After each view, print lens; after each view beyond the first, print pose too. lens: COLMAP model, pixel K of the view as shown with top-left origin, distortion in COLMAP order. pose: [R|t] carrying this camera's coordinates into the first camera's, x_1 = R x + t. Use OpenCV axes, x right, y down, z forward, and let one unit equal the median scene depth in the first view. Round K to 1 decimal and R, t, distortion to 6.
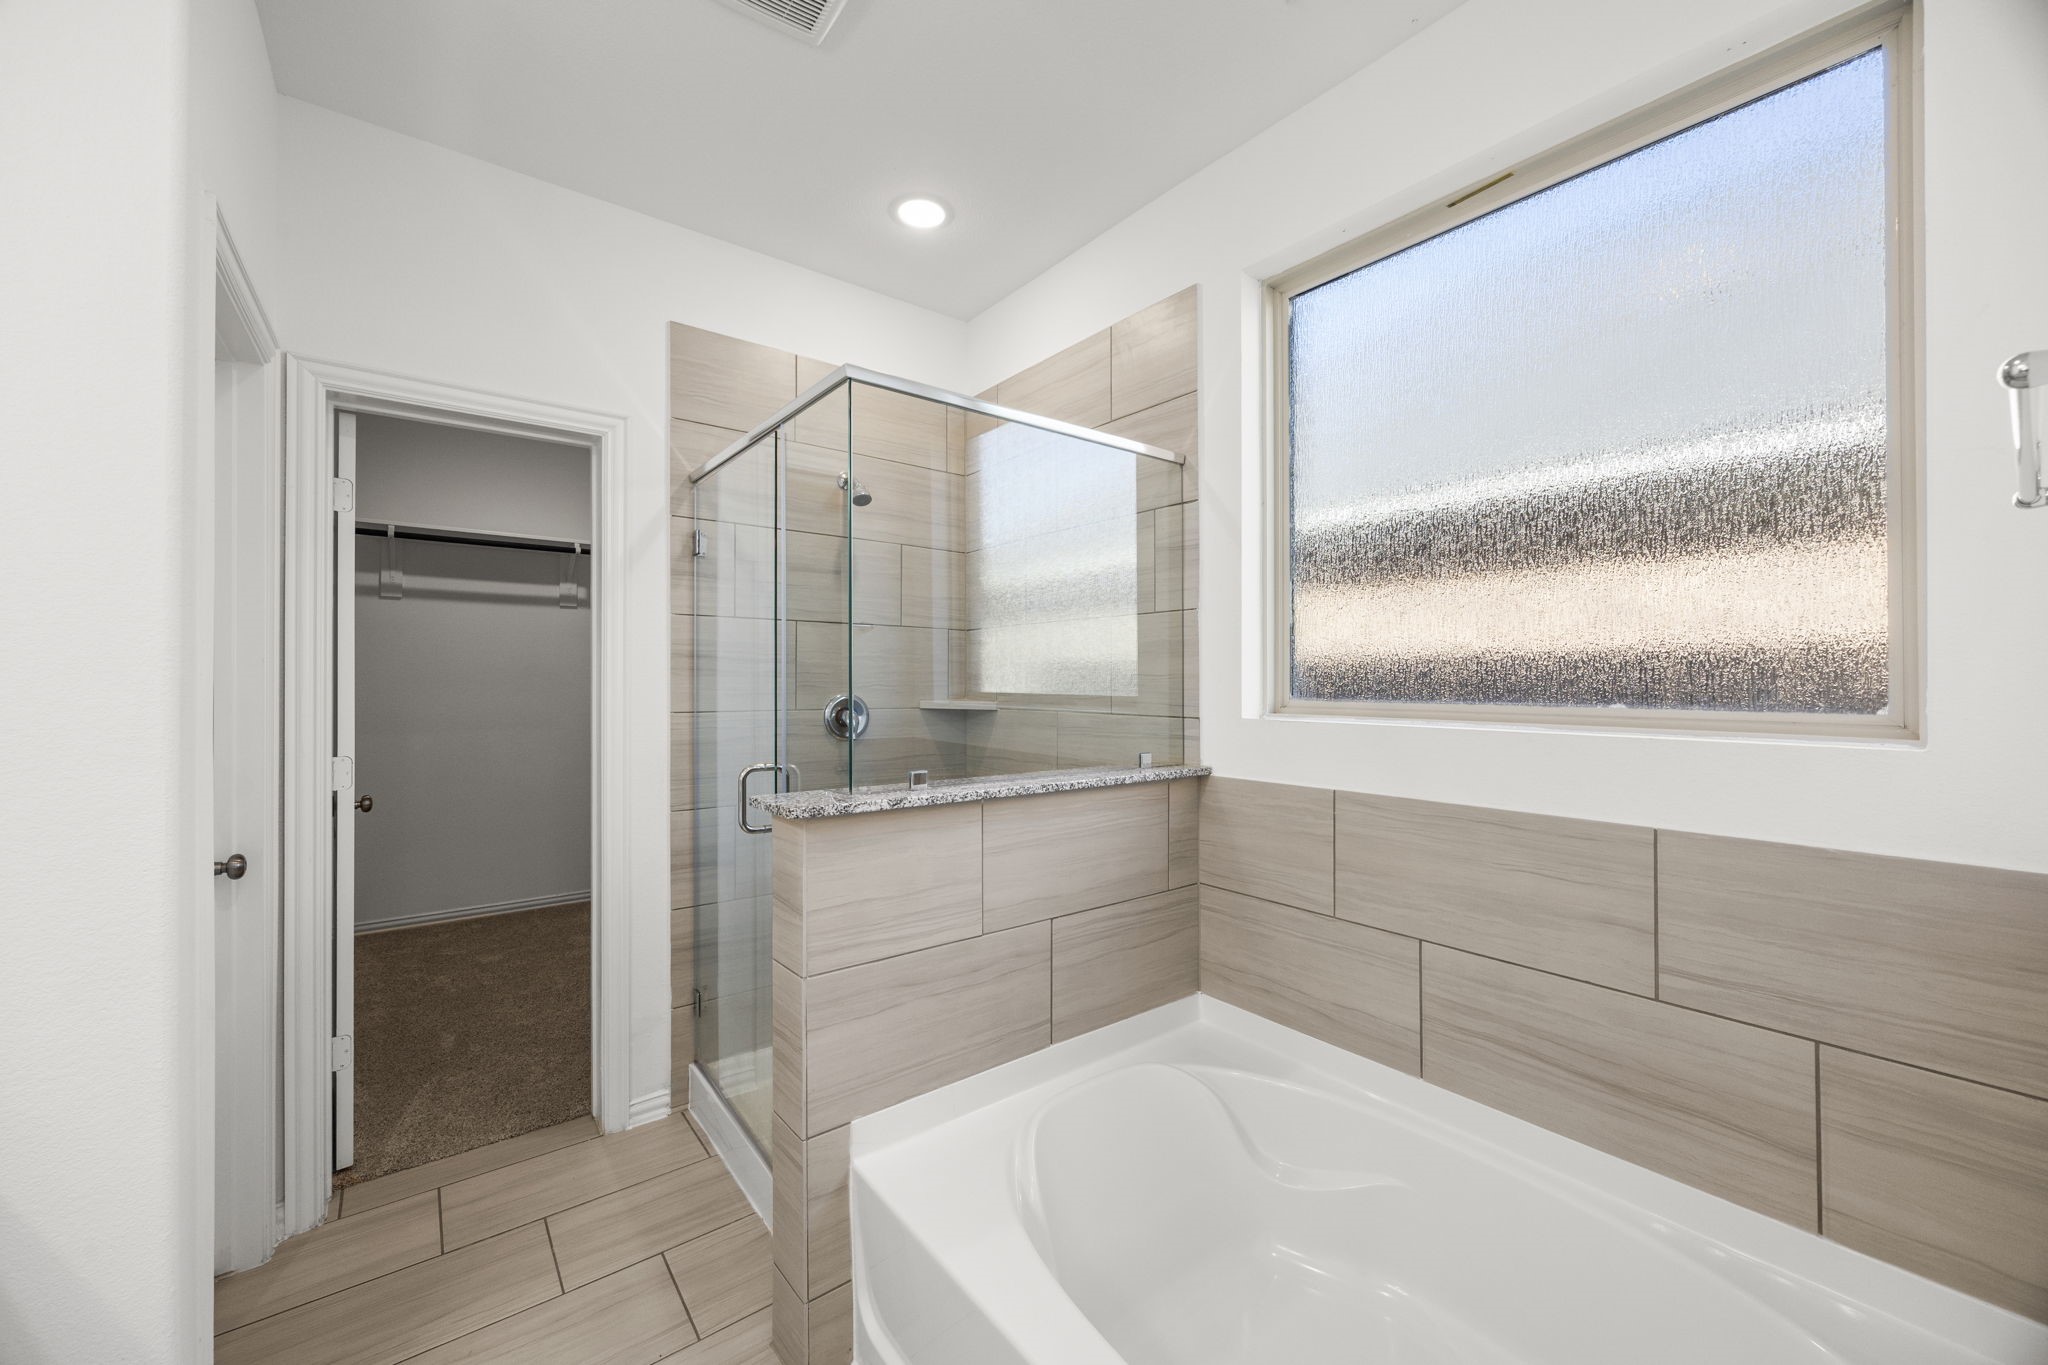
lens RADIAL K [[791.3, 0, 1023.1], [0, 791.3, 679.8], [0, 0, 1]] dist [0.000354, -0.000481]
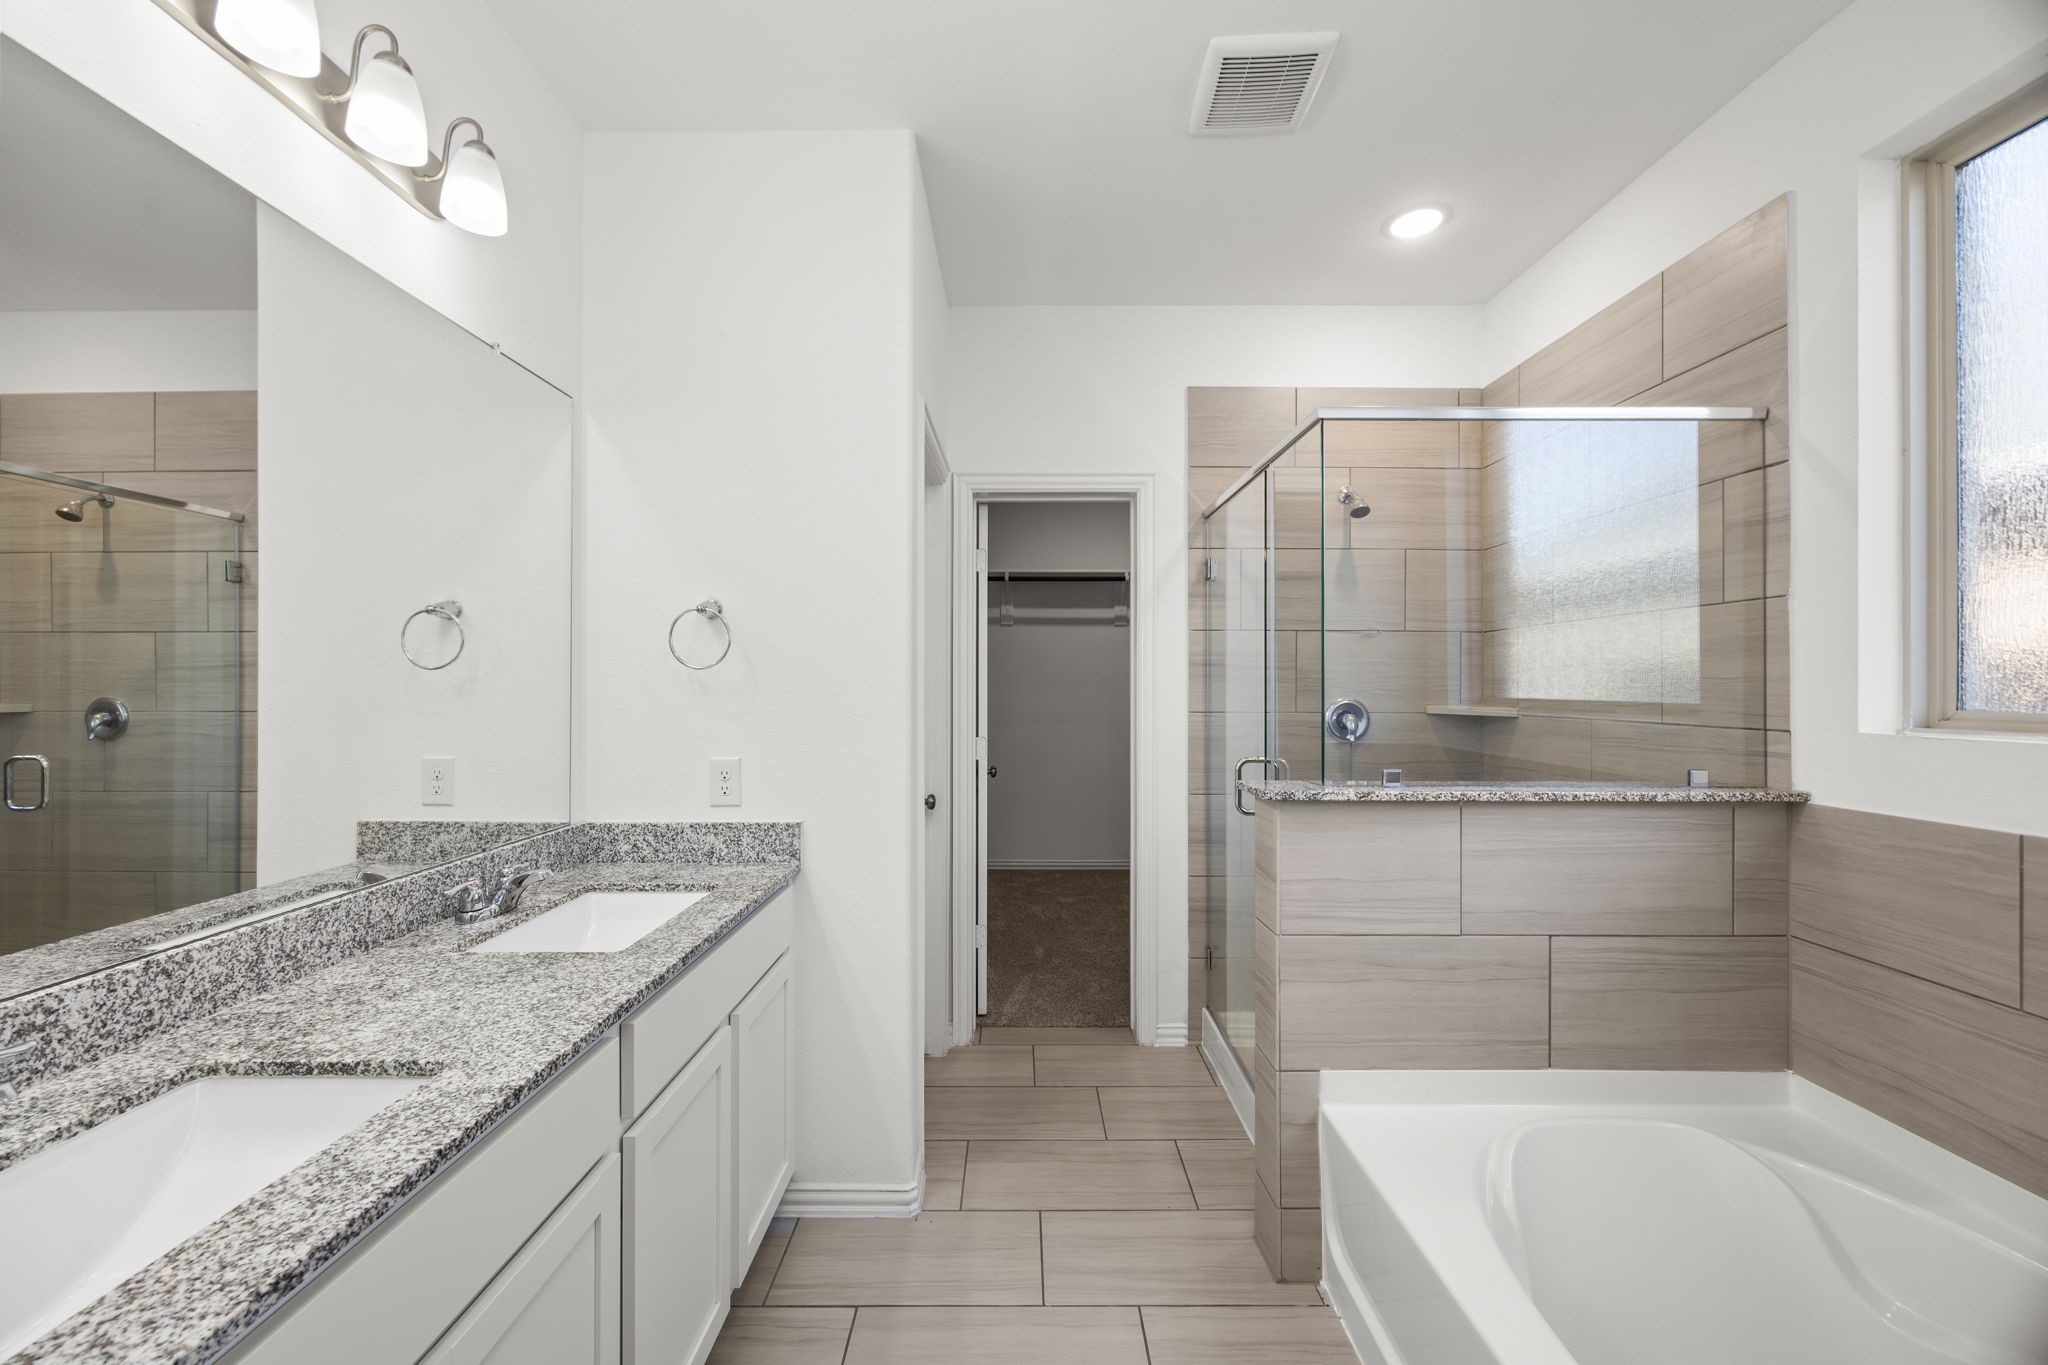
lens RADIAL K [[791.3, 0, 1019.2], [0, 791.3, 682.9], [0, 0, 1]] dist [0.000354, -0.000481]
pose [[0.789901, -0.003056, -0.613227, 0.097345], [0.000507, 0.999990, -0.004331, 0.002283], [0.613234, 0.003110, 0.789895, -0.117597]]
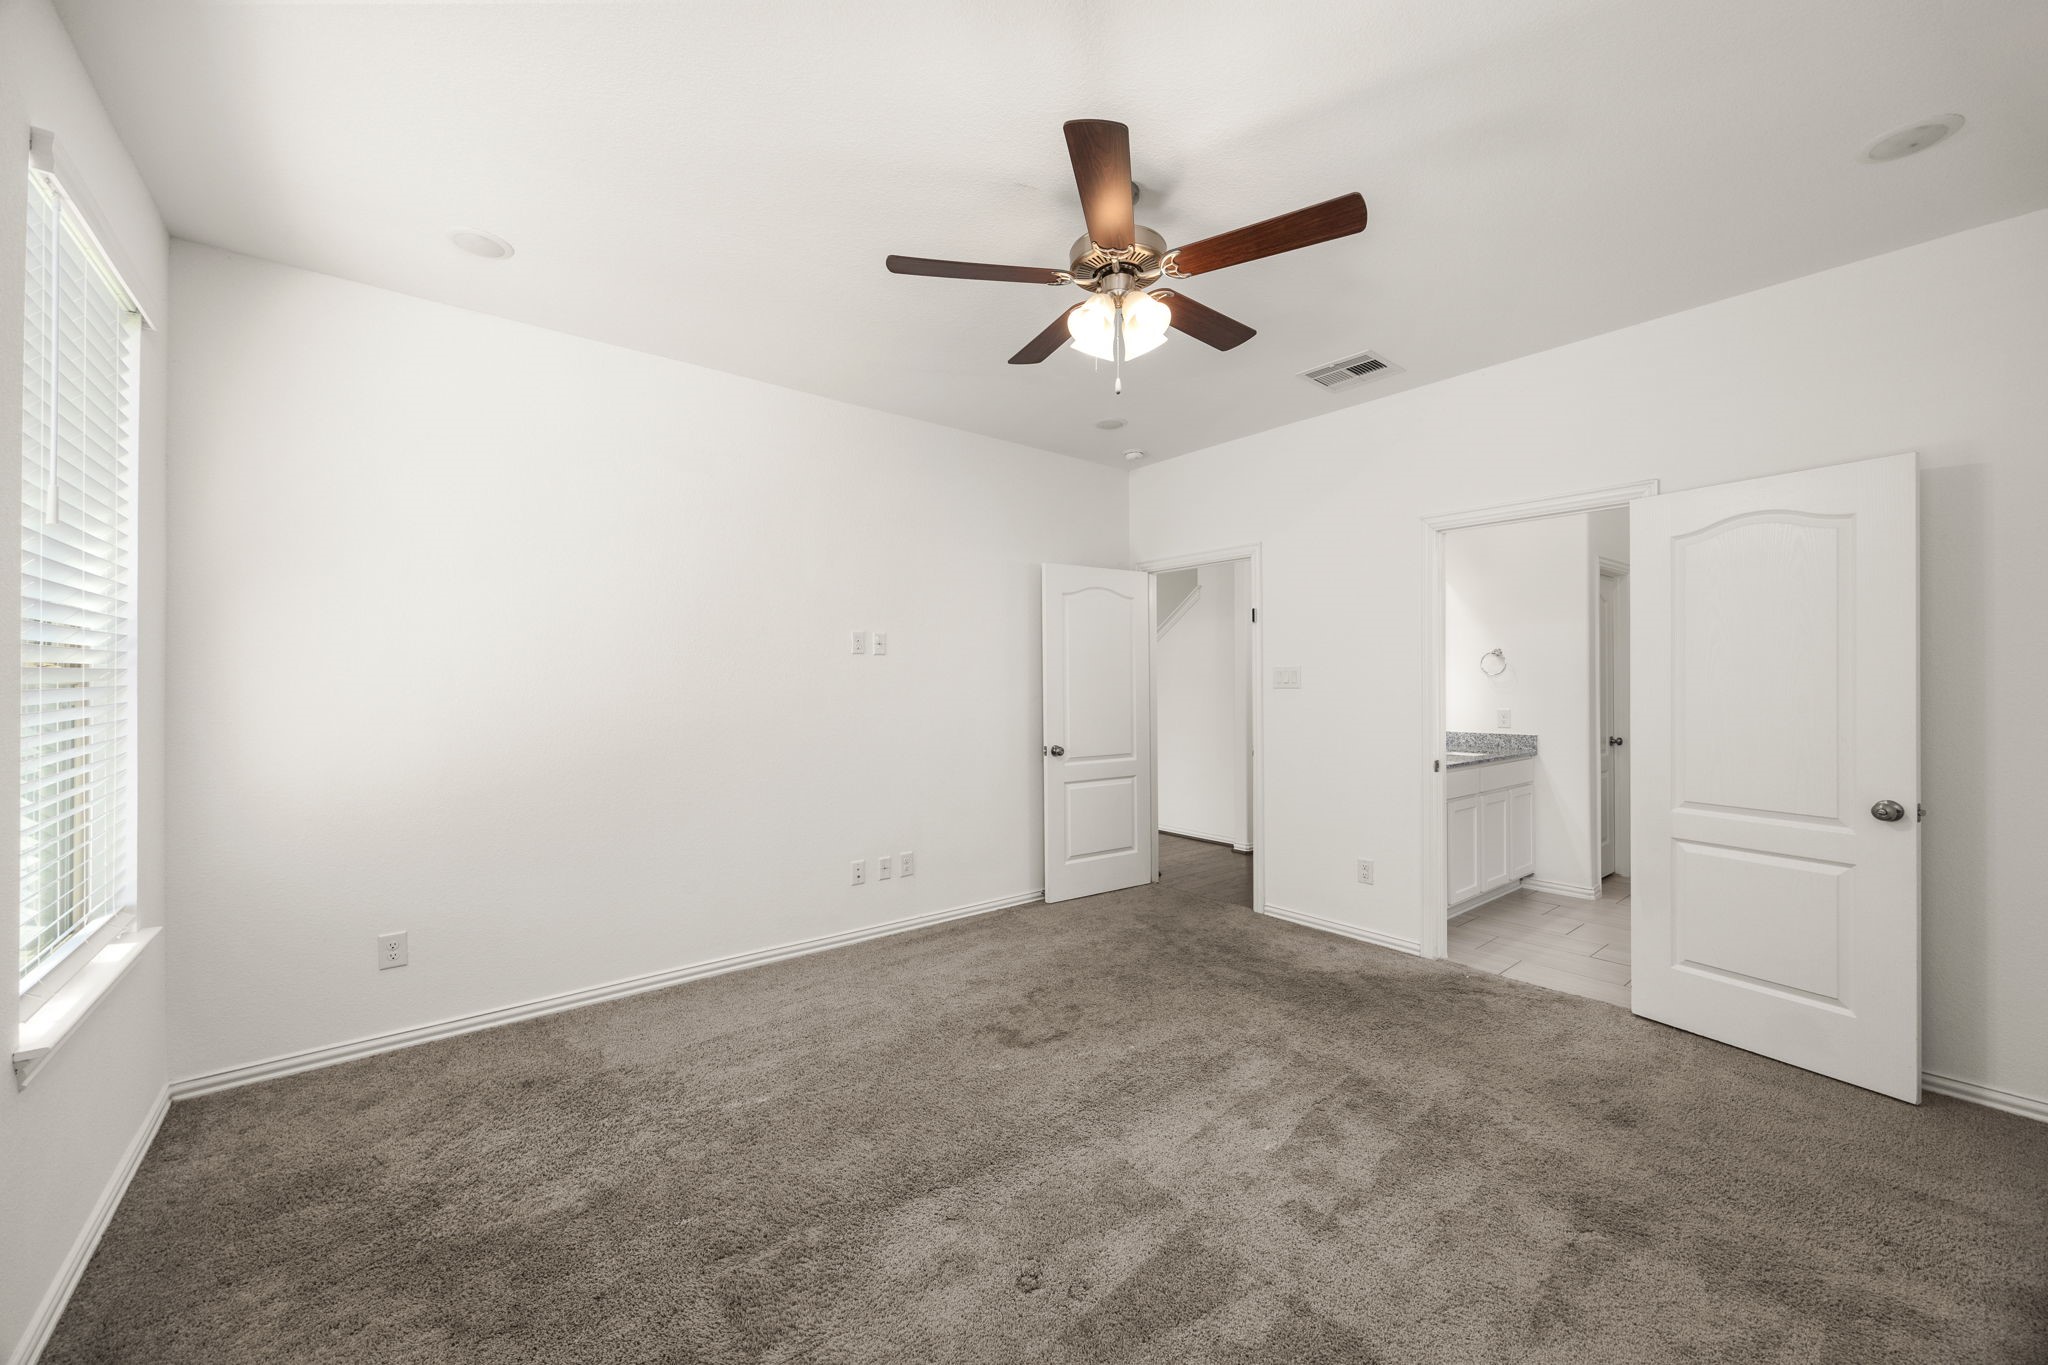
lens RADIAL K [[791.3, 0, 1025.2], [0, 791.3, 679.7], [0, 0, 1]] dist [0.000354, -0.000481]
pose [[0.022508, -0.004913, -0.999735, 2.209501], [-0.000064, 0.999988, -0.004916, 0.011400], [0.999747, 0.000174, 0.022508, -1.479617]]
